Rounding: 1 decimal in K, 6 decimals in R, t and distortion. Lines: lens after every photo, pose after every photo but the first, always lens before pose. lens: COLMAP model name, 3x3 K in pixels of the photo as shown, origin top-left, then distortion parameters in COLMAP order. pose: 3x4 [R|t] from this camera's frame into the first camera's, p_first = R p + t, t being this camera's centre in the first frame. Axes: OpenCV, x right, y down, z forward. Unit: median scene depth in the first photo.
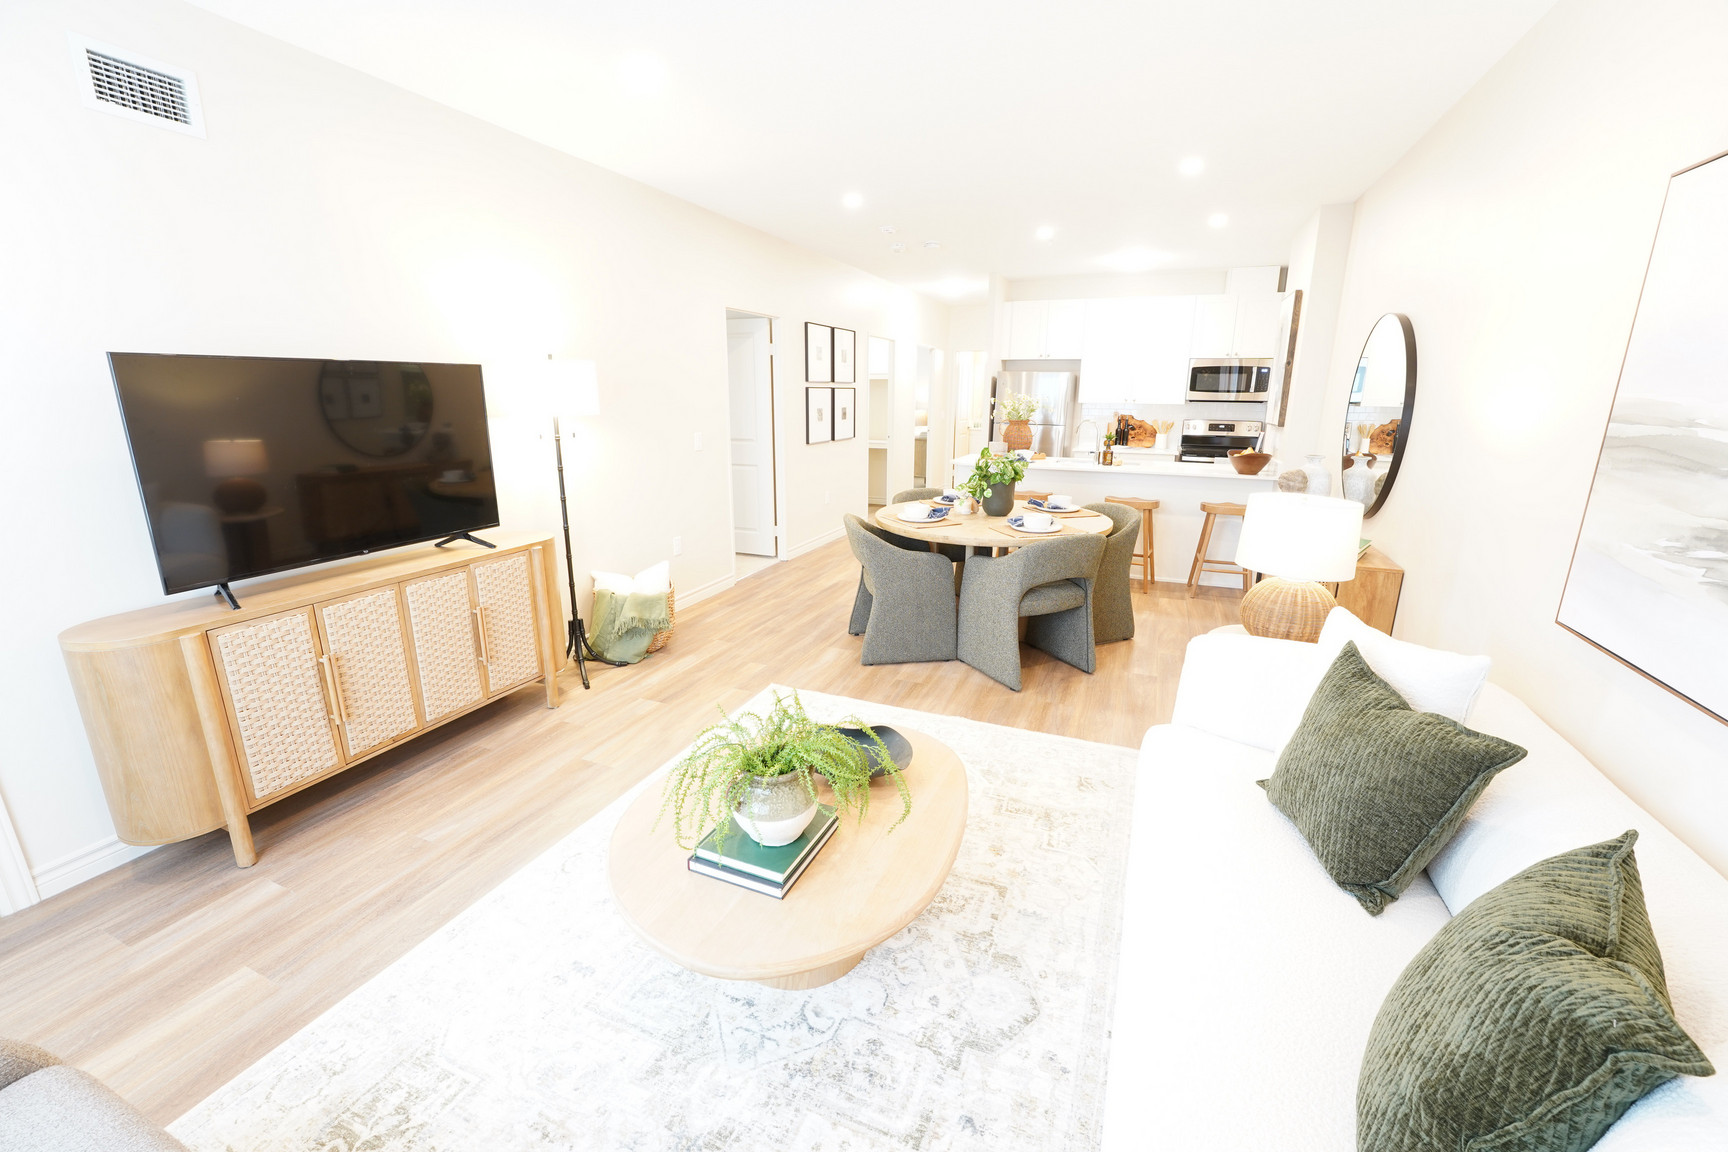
lens RADIAL K [[702.7, 0, 862.5], [0, 702.7, 577.1], [0, 0, 1]] dist [-0.037622, 0.007184]
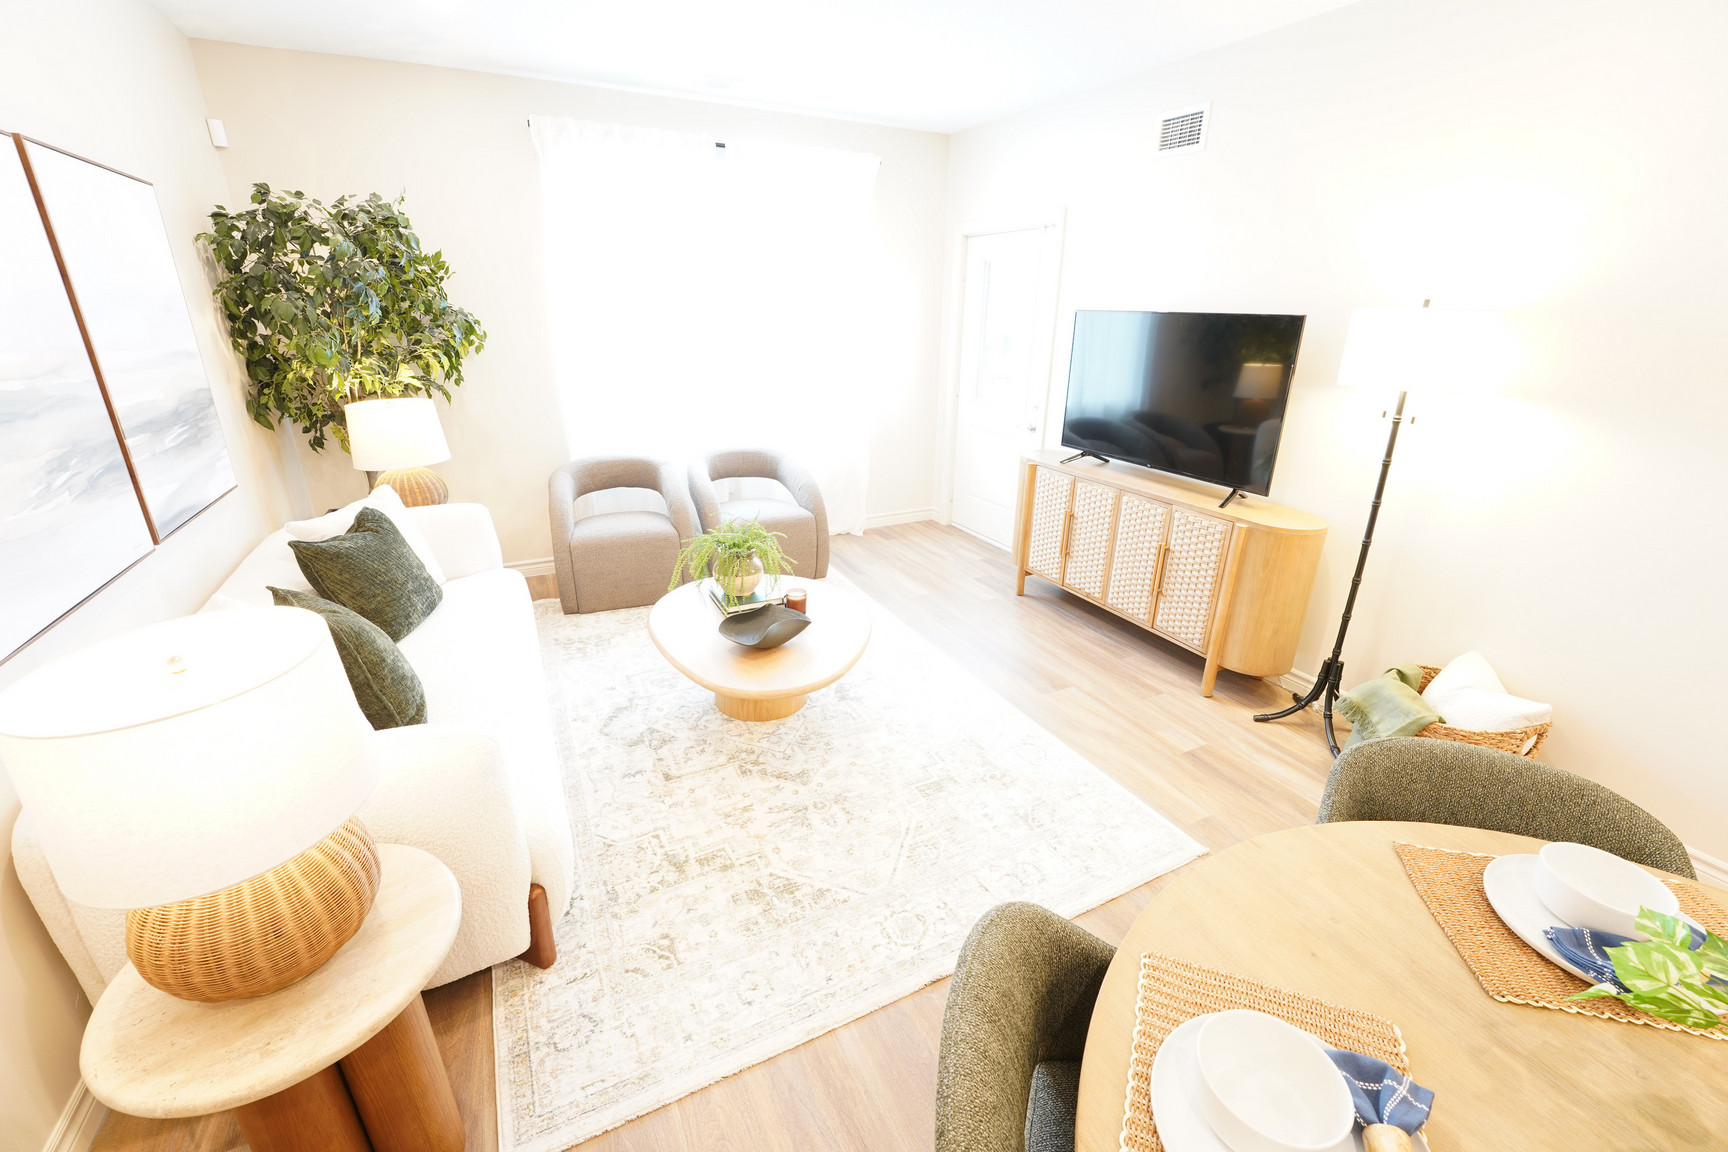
lens RADIAL K [[702.7, 0, 862.5], [0, 702.7, 577.1], [0, 0, 1]] dist [-0.037622, 0.007184]
pose [[-0.647095, 0.258534, -0.717236, 0.597948], [-0.210837, 0.843381, 0.494223, -0.386621], [0.732677, 0.471029, -0.491240, 1.332481]]
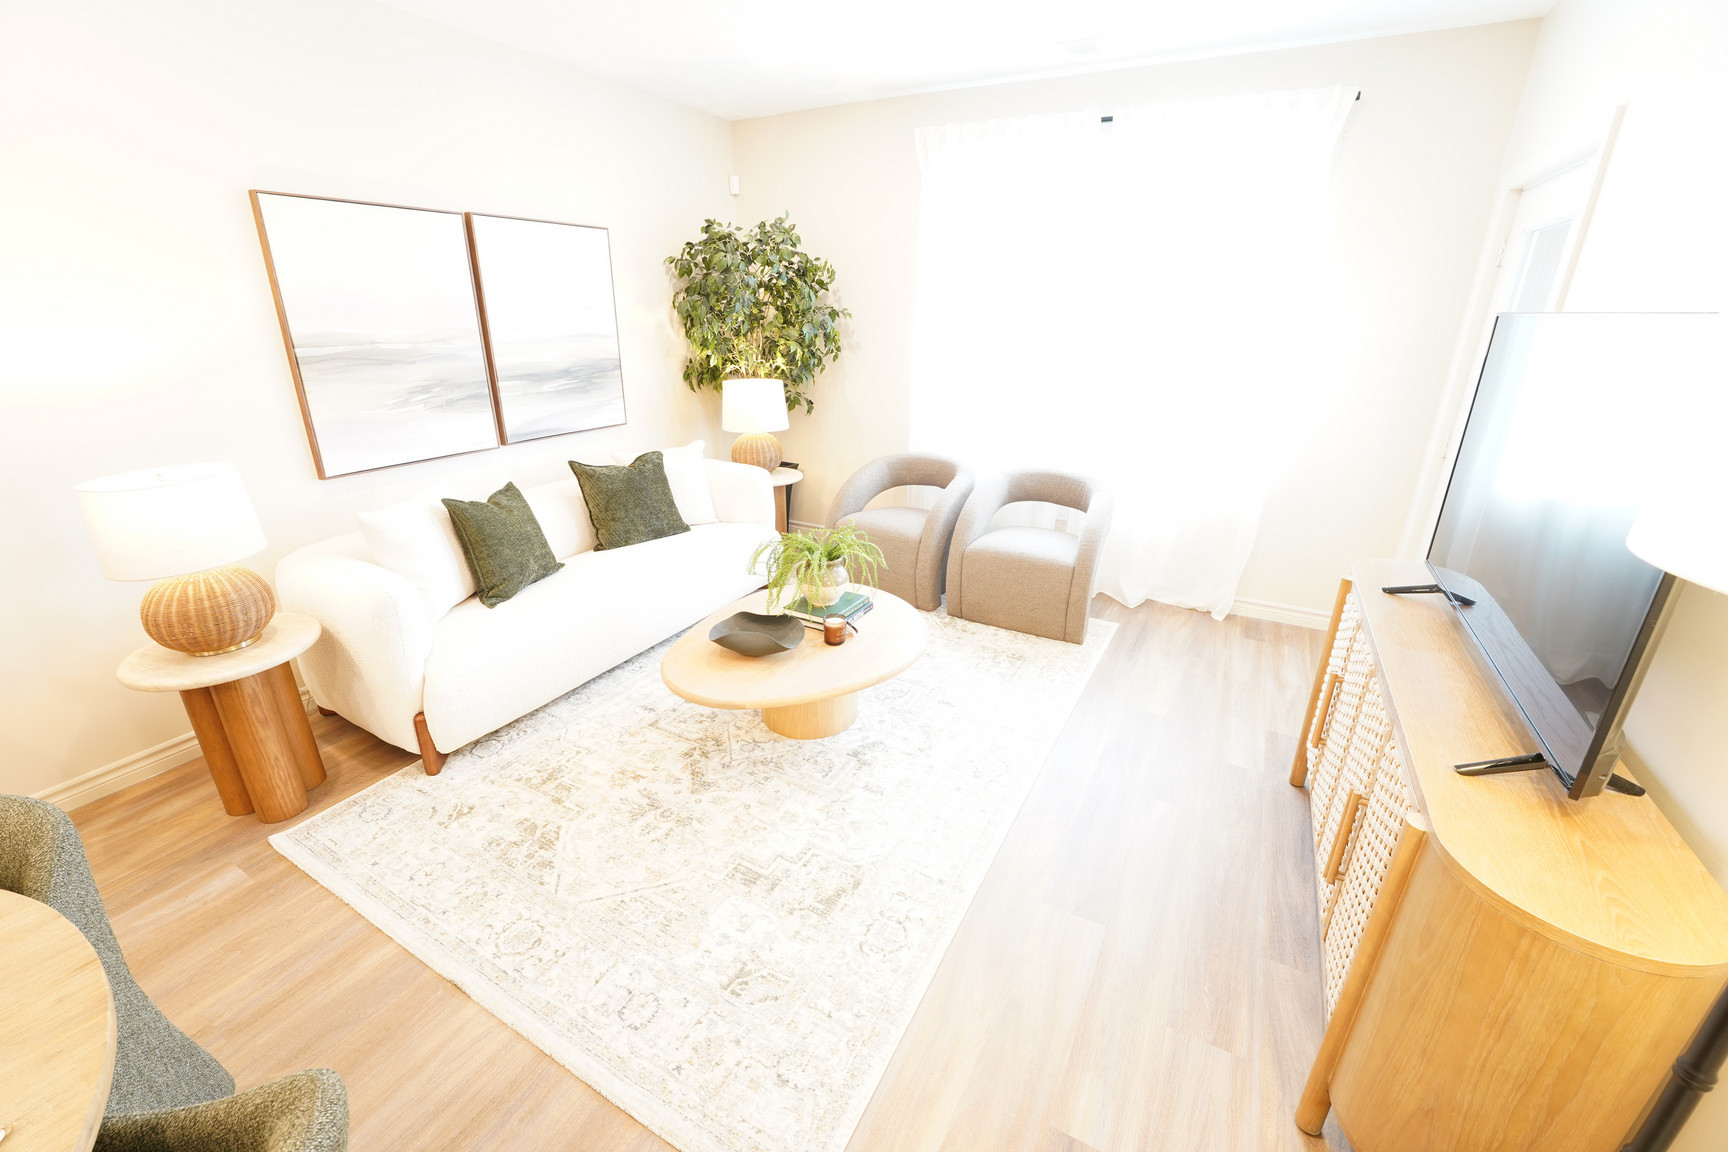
lens RADIAL K [[702.7, 0, 862.5], [0, 702.7, 577.1], [0, 0, 1]] dist [-0.037622, 0.007184]
pose [[-0.994000, -0.053384, 0.095464, -0.242334], [0.012508, 0.811592, 0.584091, -0.433020], [-0.108659, 0.581781, -0.806055, 1.494687]]
